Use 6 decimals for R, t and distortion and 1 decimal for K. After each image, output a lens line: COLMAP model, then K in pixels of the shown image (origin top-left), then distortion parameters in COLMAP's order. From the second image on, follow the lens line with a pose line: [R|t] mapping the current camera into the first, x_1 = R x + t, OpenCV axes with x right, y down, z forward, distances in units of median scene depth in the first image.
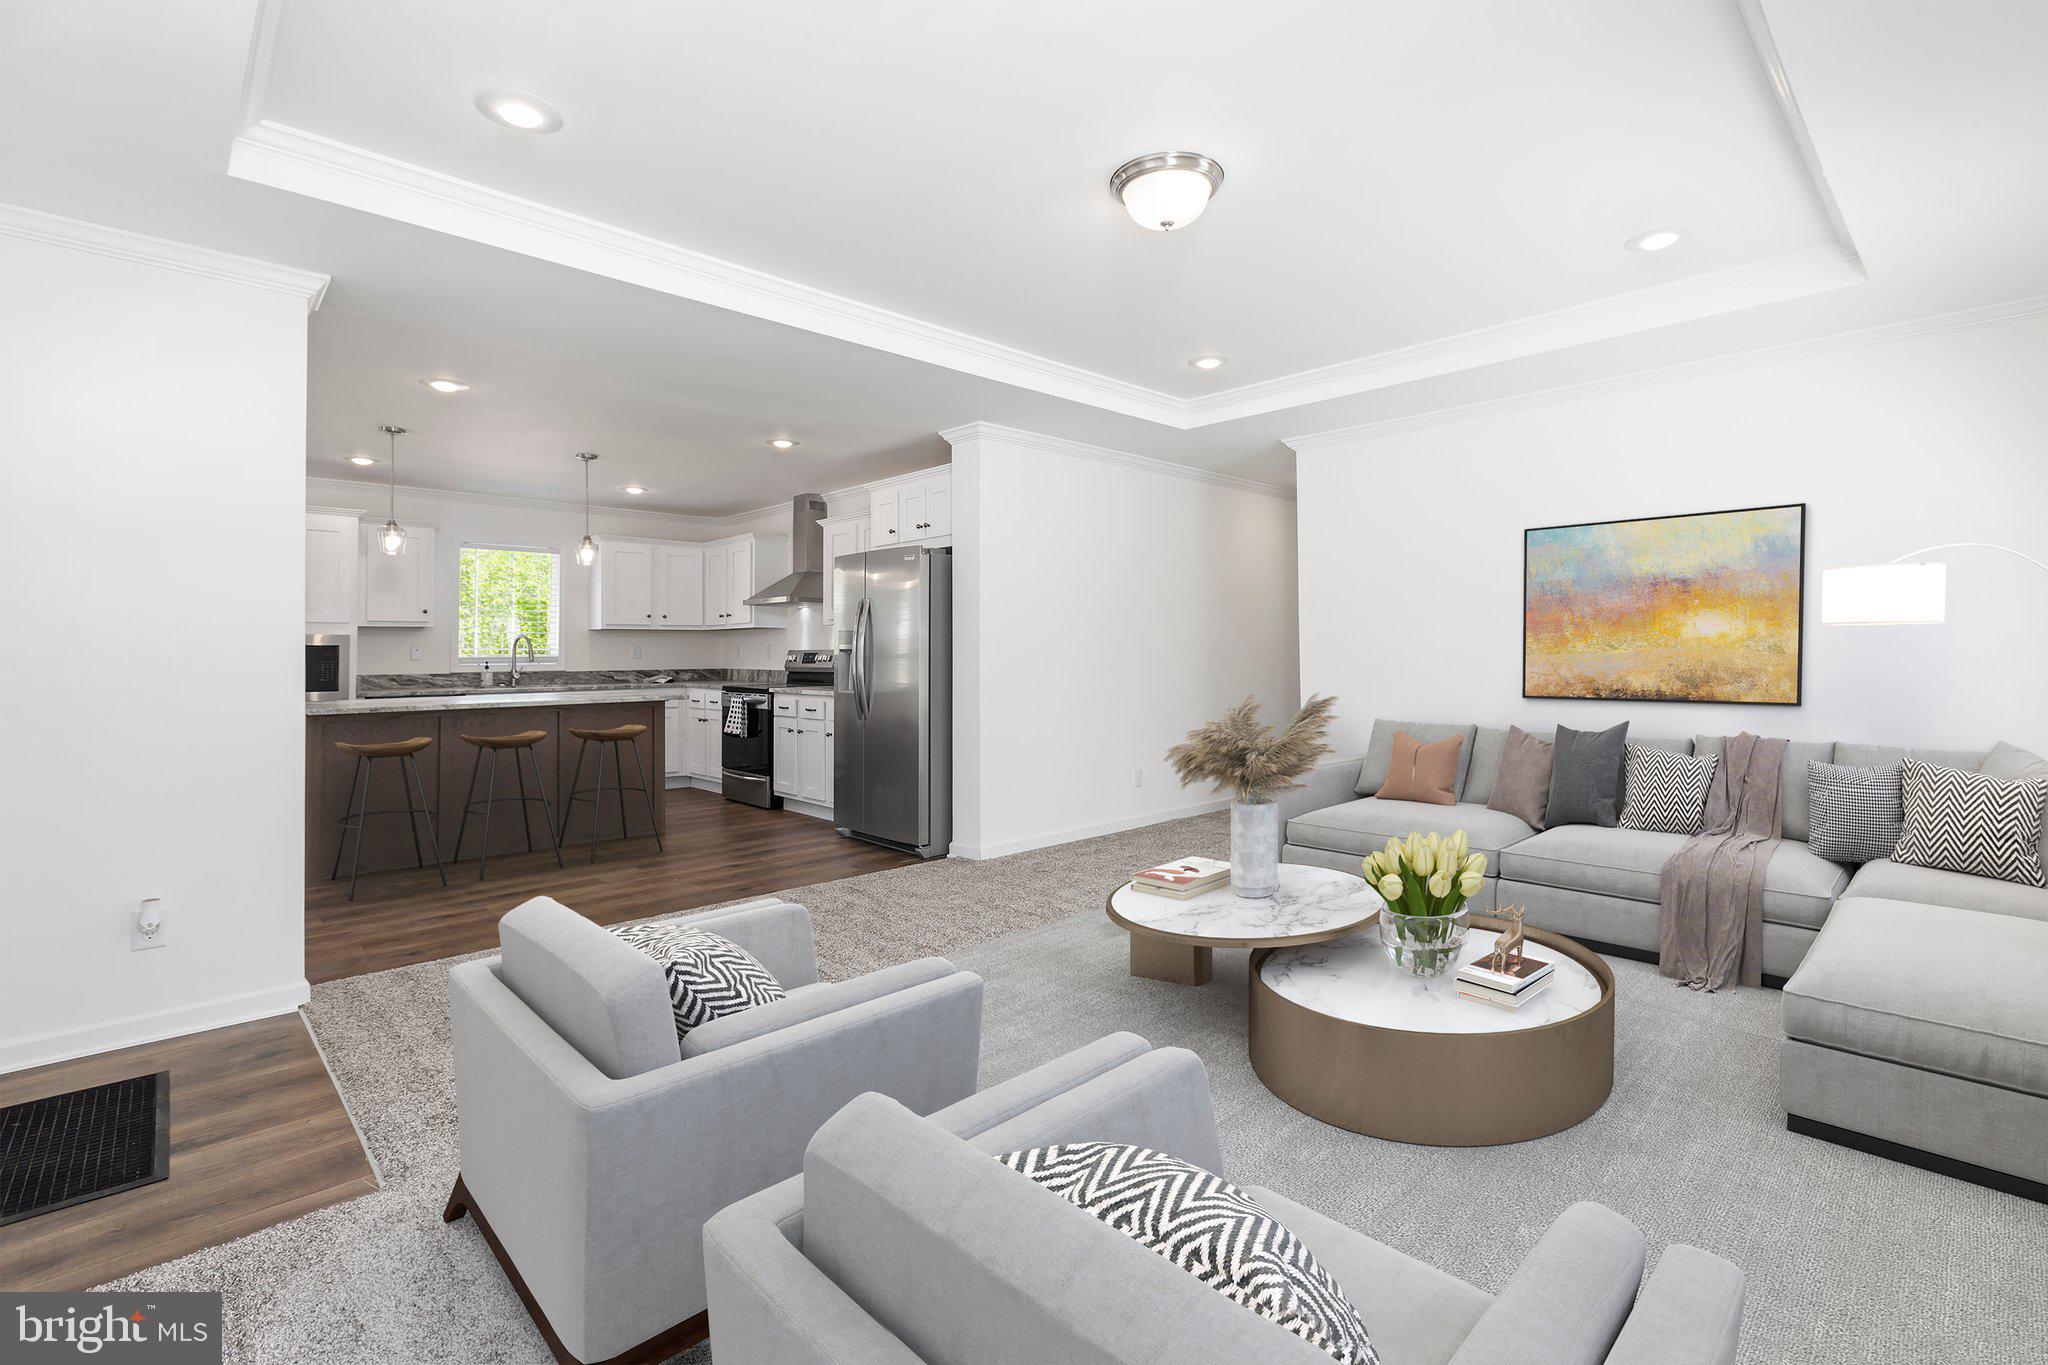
lens RADIAL K [[910.9, 0, 1031.7], [0, 910.9, 633.2], [0, 0, 1]] dist [-0.002374, 0.000396]
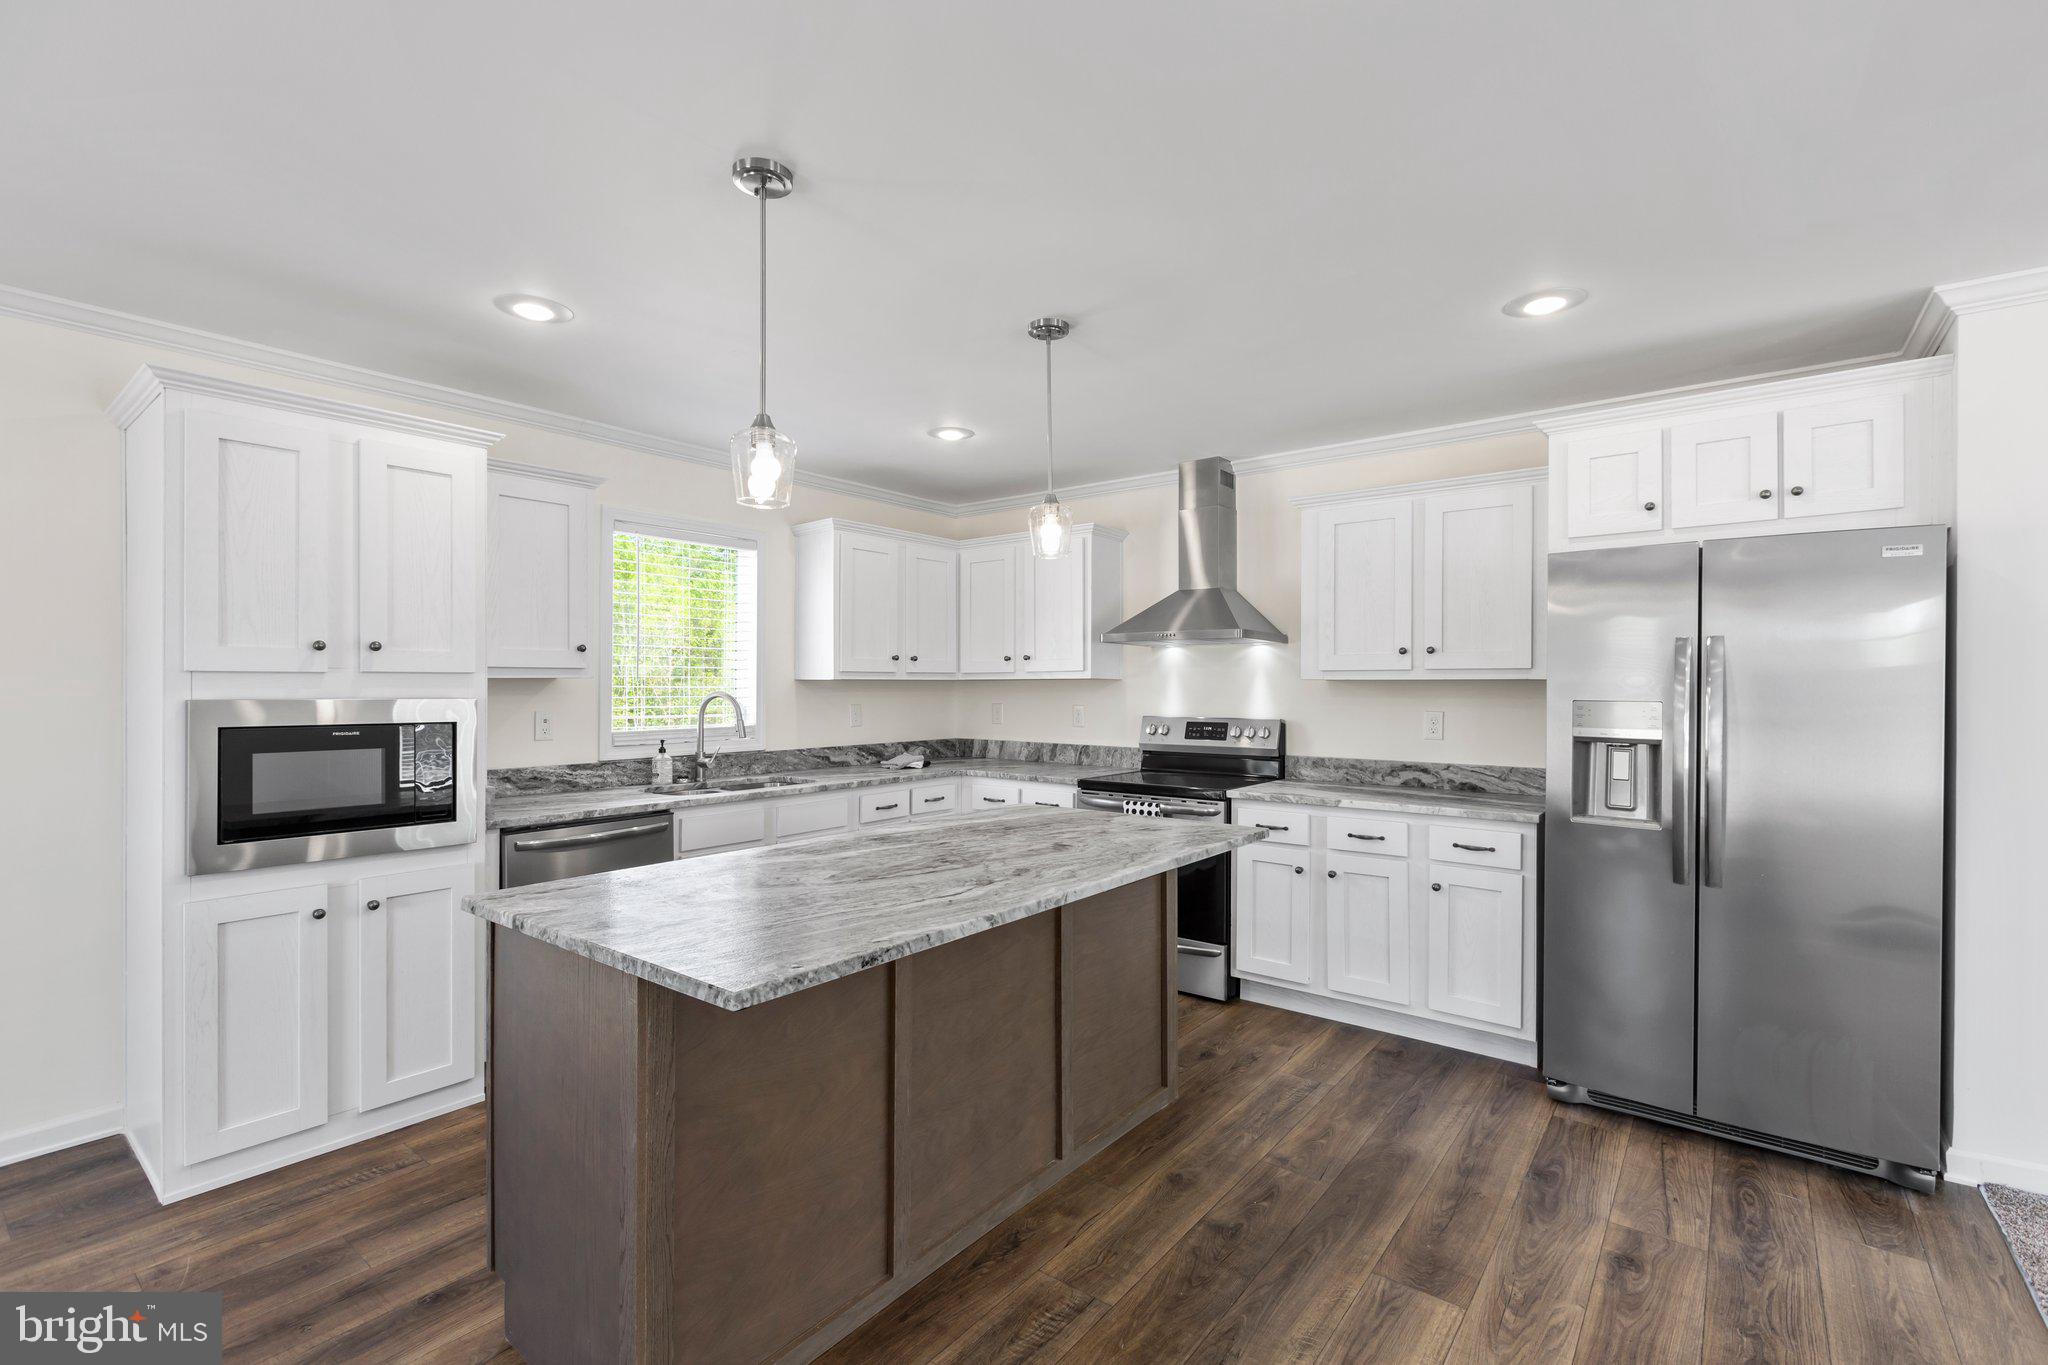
lens RADIAL K [[910.9, 0, 1030.1], [0, 910.9, 687.2], [0, 0, 1]] dist [-0.002374, 0.000396]
pose [[0.990332, 0.005985, 0.138585, -0.446483], [-0.008717, 0.999779, 0.019112, -0.012386], [-0.138440, -0.020135, 0.990166, 0.417521]]
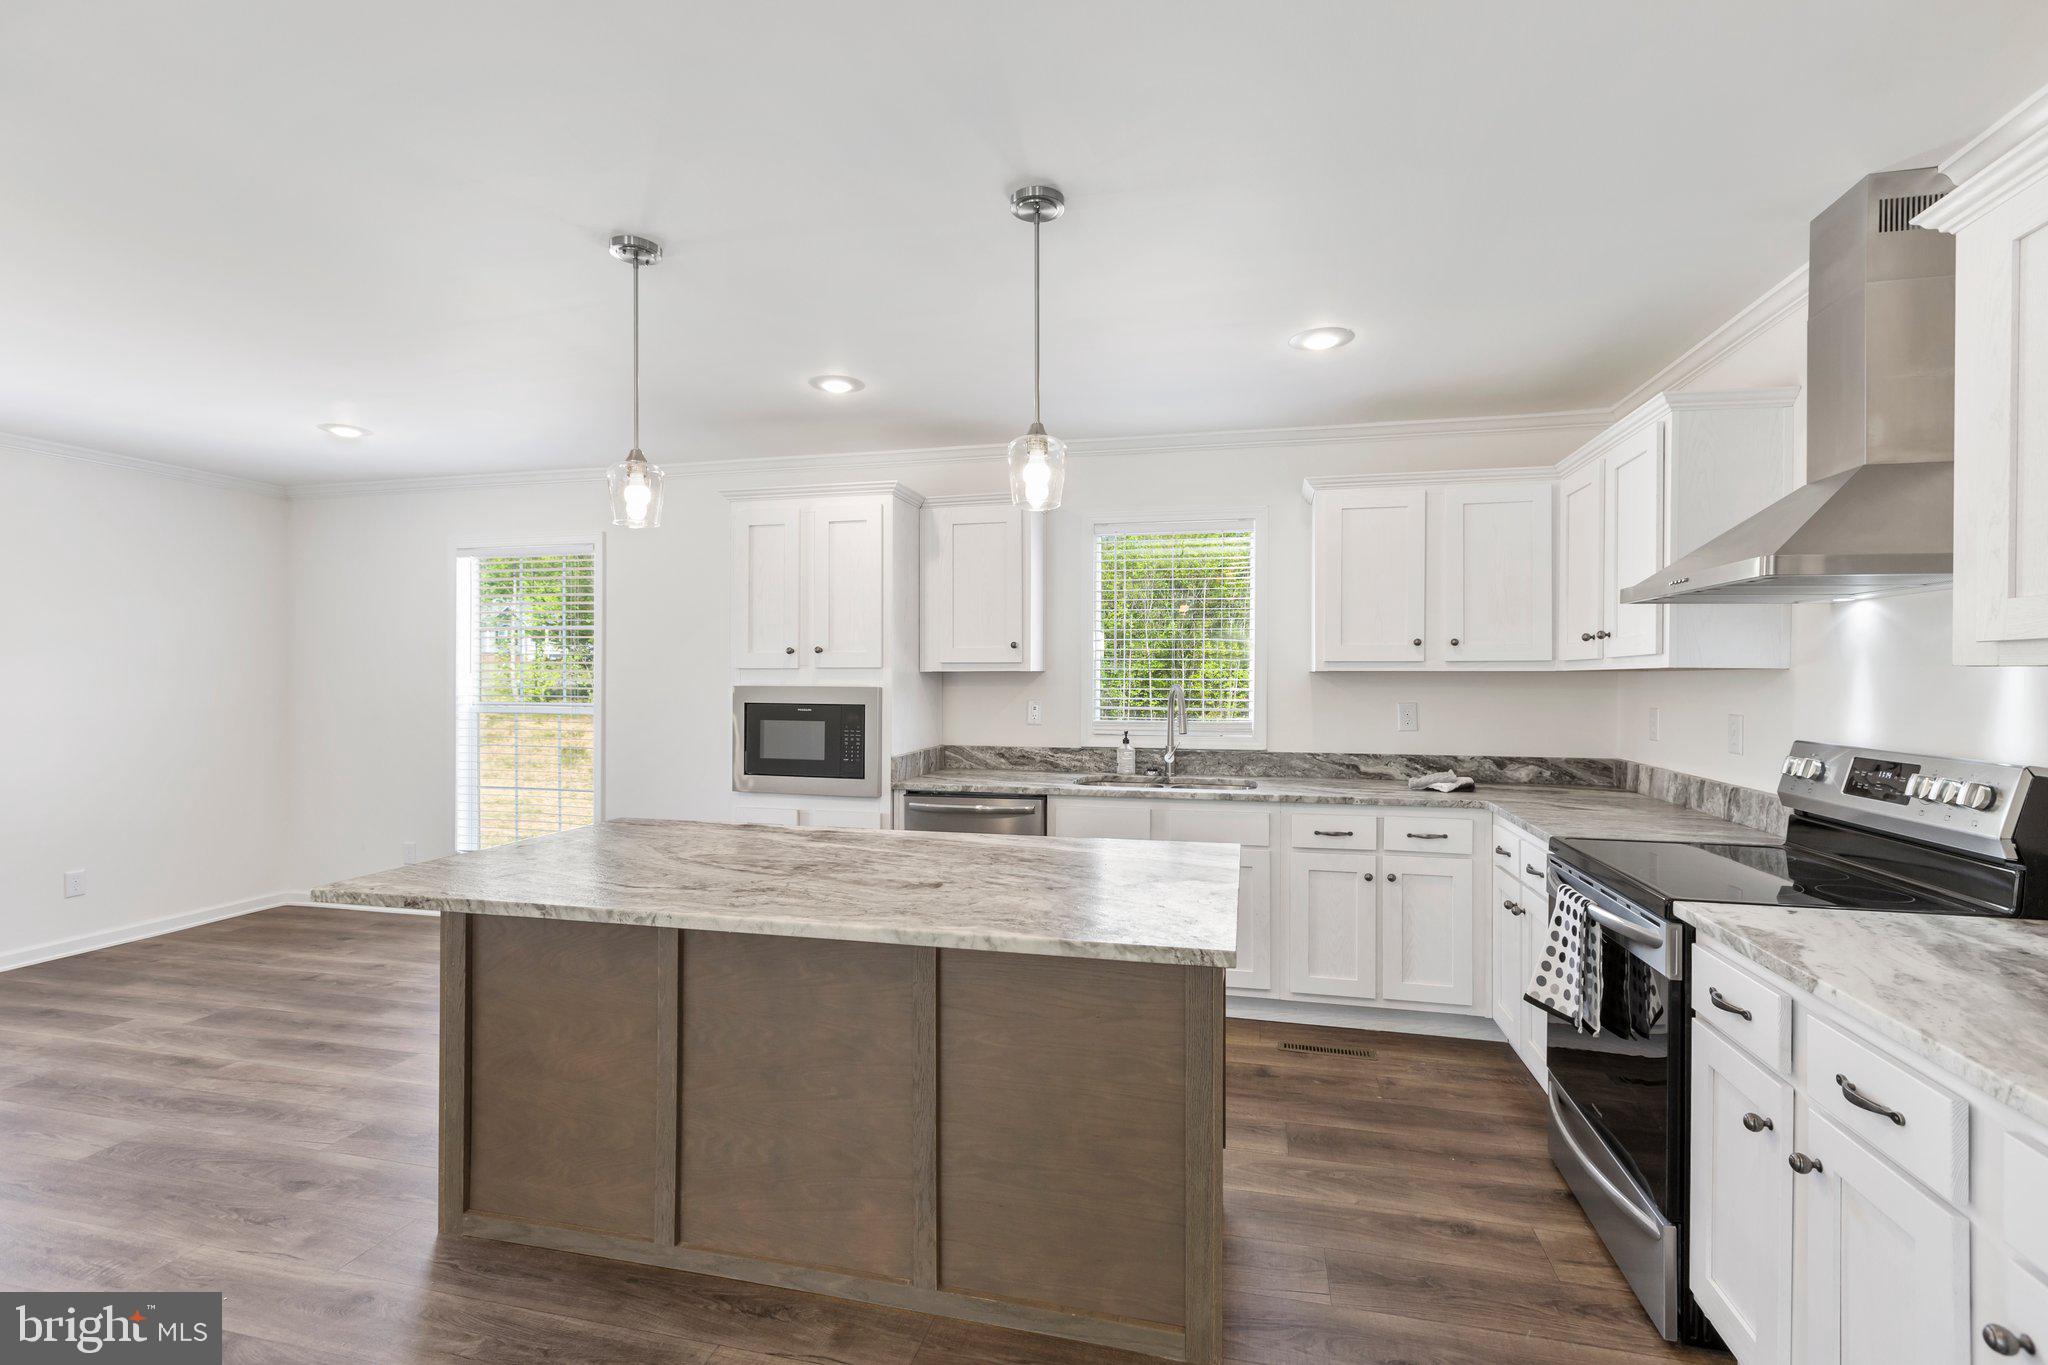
lens RADIAL K [[910.9, 0, 1031.9], [0, 910.9, 673.8], [0, 0, 1]] dist [-0.002374, 0.000396]
pose [[0.538153, 0.004262, -0.842836, -0.150030], [0.009284, 0.999897, 0.010984, -0.010472], [0.842796, -0.013736, 0.538058, 0.634638]]
